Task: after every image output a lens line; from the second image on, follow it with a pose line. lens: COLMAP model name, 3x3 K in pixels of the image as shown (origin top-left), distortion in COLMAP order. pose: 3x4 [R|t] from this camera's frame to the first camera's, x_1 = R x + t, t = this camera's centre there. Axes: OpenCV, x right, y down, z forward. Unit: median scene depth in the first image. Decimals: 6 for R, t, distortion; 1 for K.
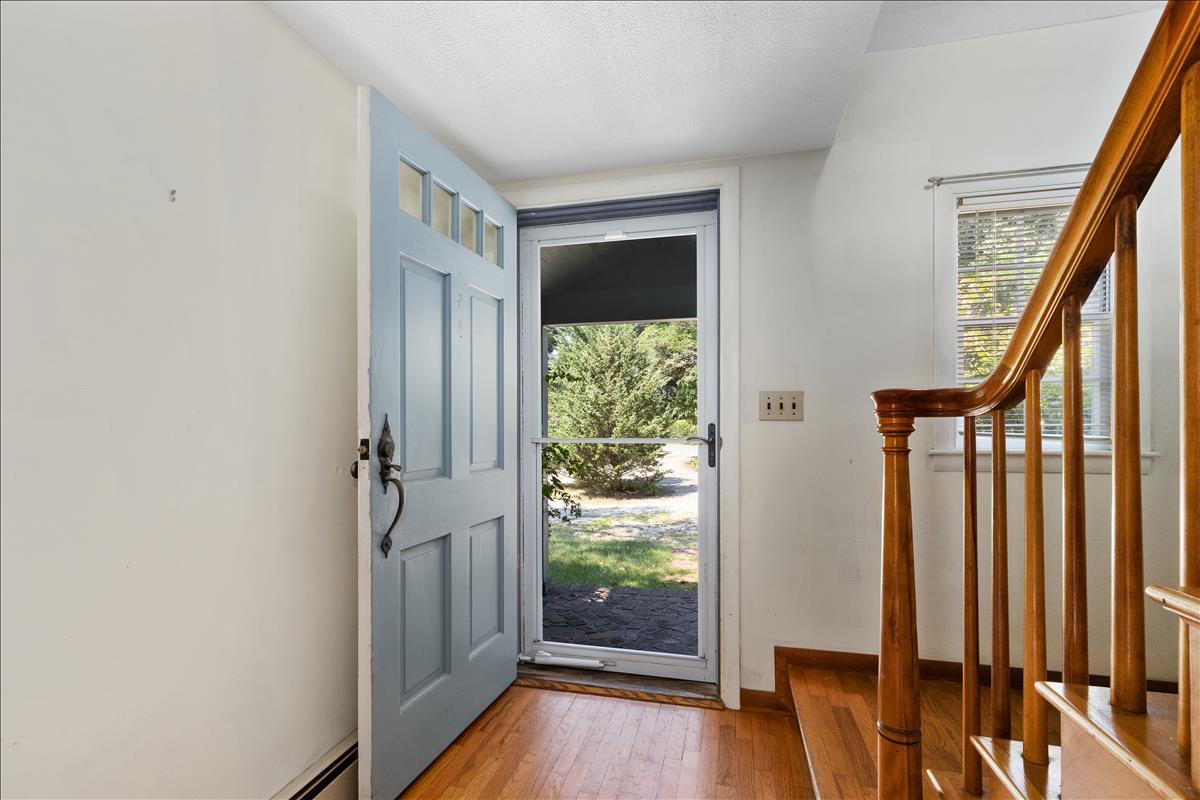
lens RADIAL K [[553.1, 0, 598.0], [0, 553.1, 423.8], [0, 0, 1]] dist [0.000649, -0.000031]
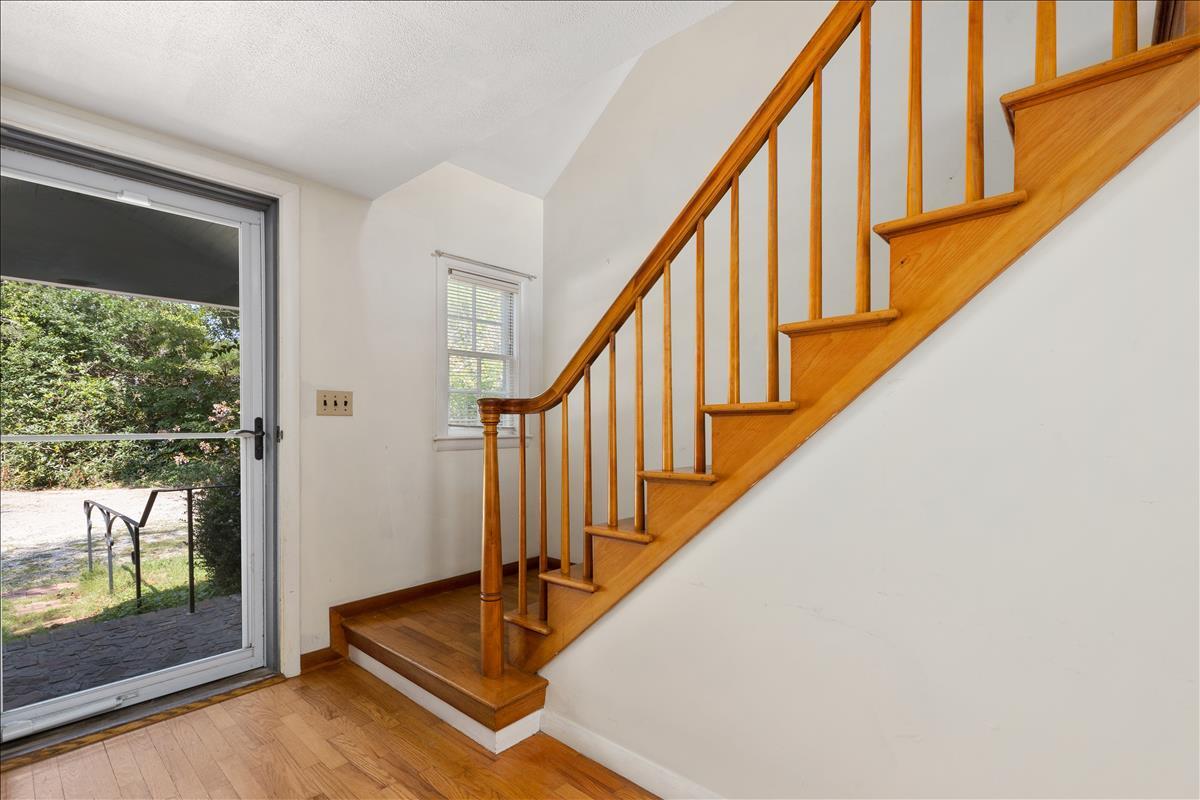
lens RADIAL K [[553.1, 0, 598.0], [0, 553.1, 423.8], [0, 0, 1]] dist [0.000649, -0.000031]
pose [[0.461885, -0.002732, 0.886936, -0.453940], [-0.002186, 0.999989, 0.004219, 0.005732], [-0.886937, -0.003888, 0.461873, -0.046404]]
